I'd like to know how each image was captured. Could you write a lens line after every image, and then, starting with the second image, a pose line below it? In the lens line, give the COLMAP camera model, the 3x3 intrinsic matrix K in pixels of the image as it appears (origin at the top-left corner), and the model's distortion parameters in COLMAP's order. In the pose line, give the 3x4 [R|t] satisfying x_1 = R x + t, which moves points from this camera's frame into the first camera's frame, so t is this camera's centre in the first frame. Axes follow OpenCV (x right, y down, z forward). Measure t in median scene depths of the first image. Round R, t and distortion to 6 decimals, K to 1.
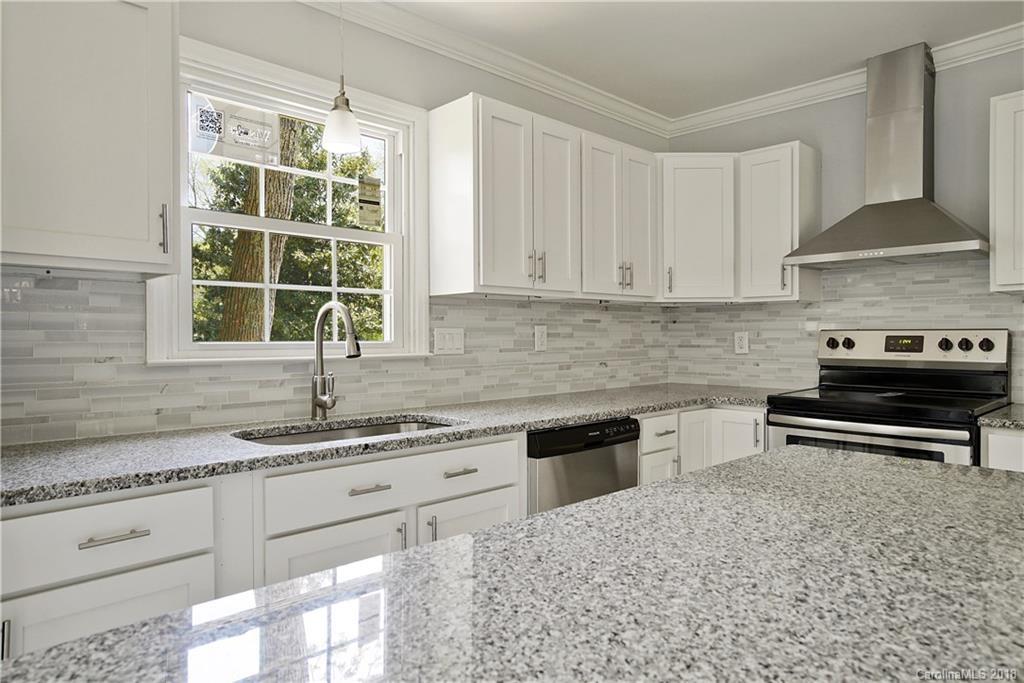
lens RADIAL K [[658.6, 0, 514.7], [0, 658.6, 341.6], [0, 0, 1]] dist [0.006054, 0.005568]
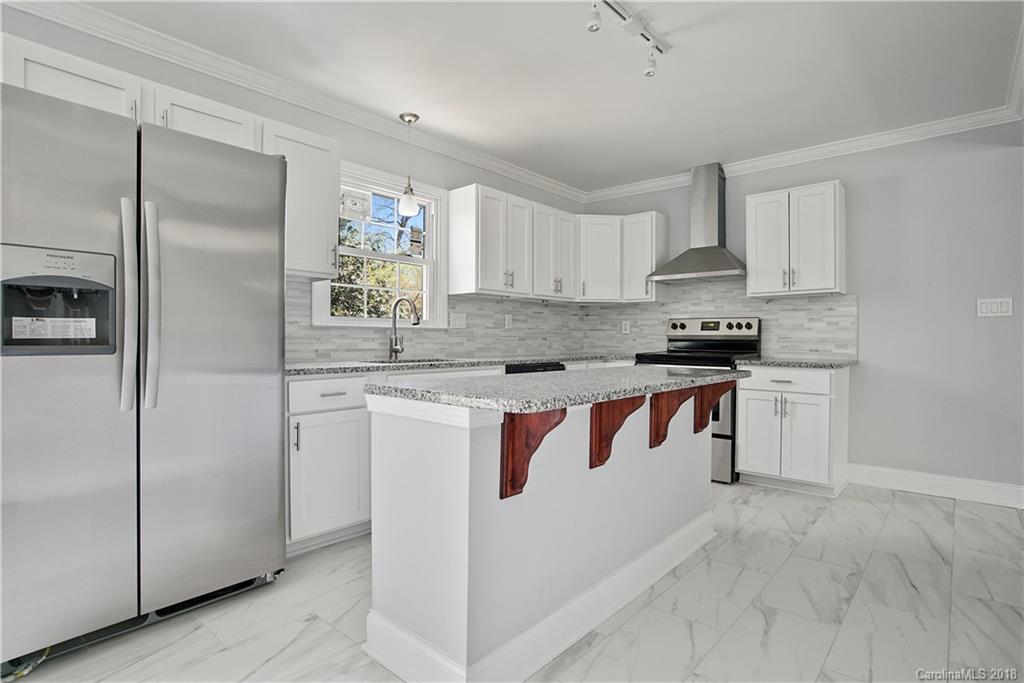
lens RADIAL K [[528.0, 0, 510.9], [0, 528.0, 343.3], [0, 0, 1]] dist [-0.026542, 0.001488]
pose [[0.996951, 0.007584, 0.077662, -0.067883], [-0.007661, 0.999970, 0.000700, 0.056752], [-0.077655, -0.001293, 0.996979, -0.411772]]
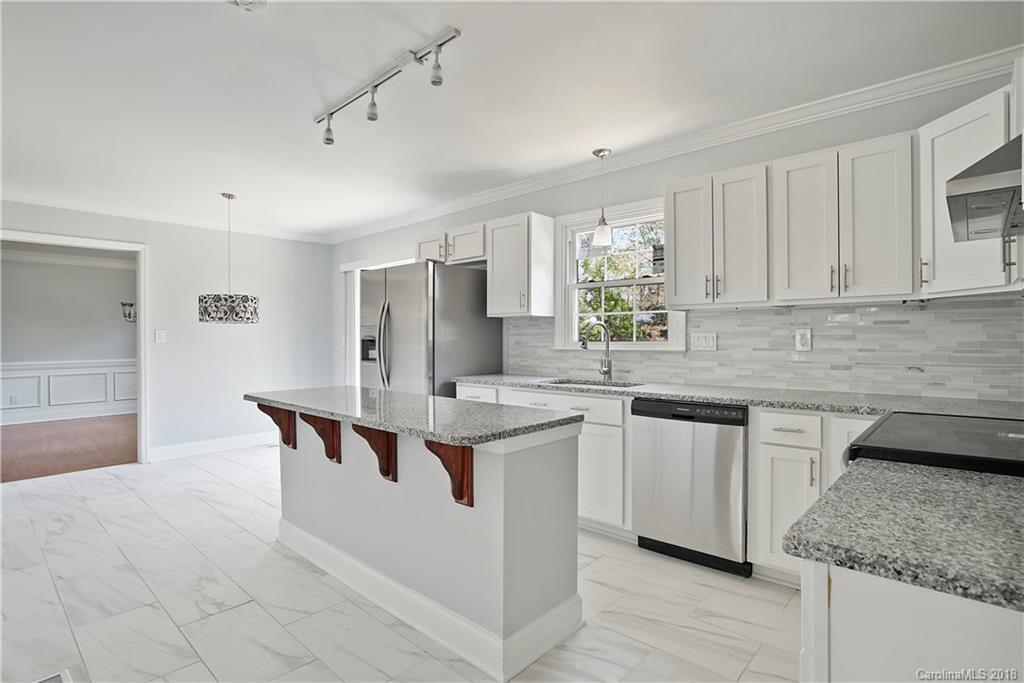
lens RADIAL K [[509.5, 0, 508.3], [0, 509.5, 340.3], [0, 0, 1]] dist [-0.023146, 0.002902]
pose [[0.052642, 0.007097, -0.998588, 1.003417], [-0.004608, 0.999966, 0.006864, -0.009238], [0.998603, 0.004240, 0.052673, 0.504842]]
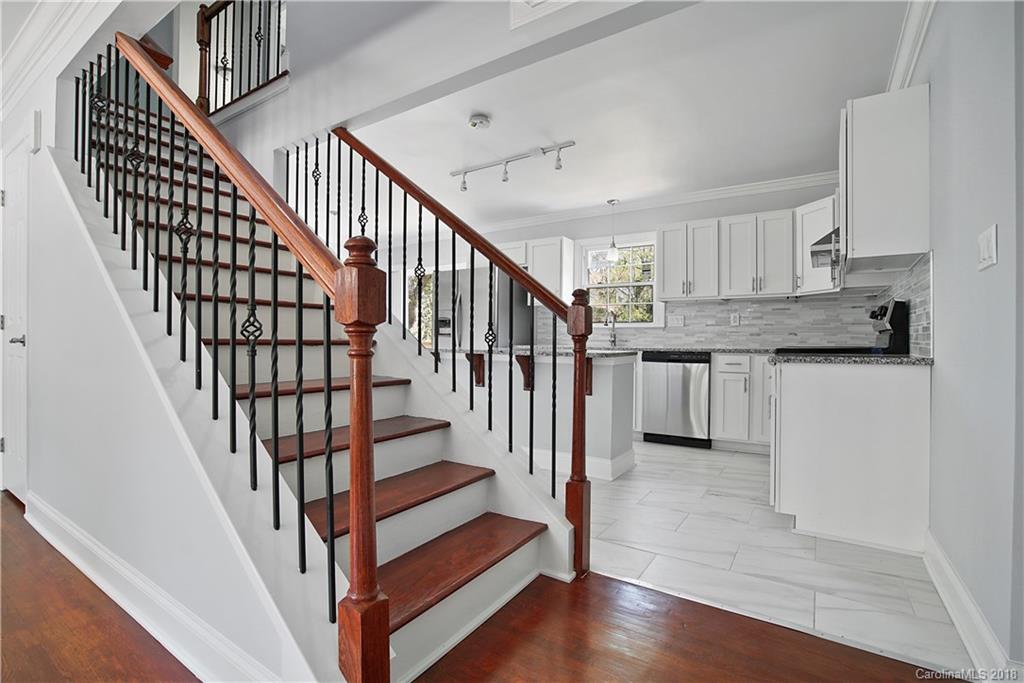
lens RADIAL K [[465.2, 0, 509.8], [0, 465.2, 338.3], [0, 0, 1]] dist [-0.040725, -0.000598]
pose [[0.202679, 0.002421, -0.979242, 1.438051], [-0.017534, 0.999846, -0.001157, 0.074614], [0.979088, 0.017404, 0.202690, 0.057830]]
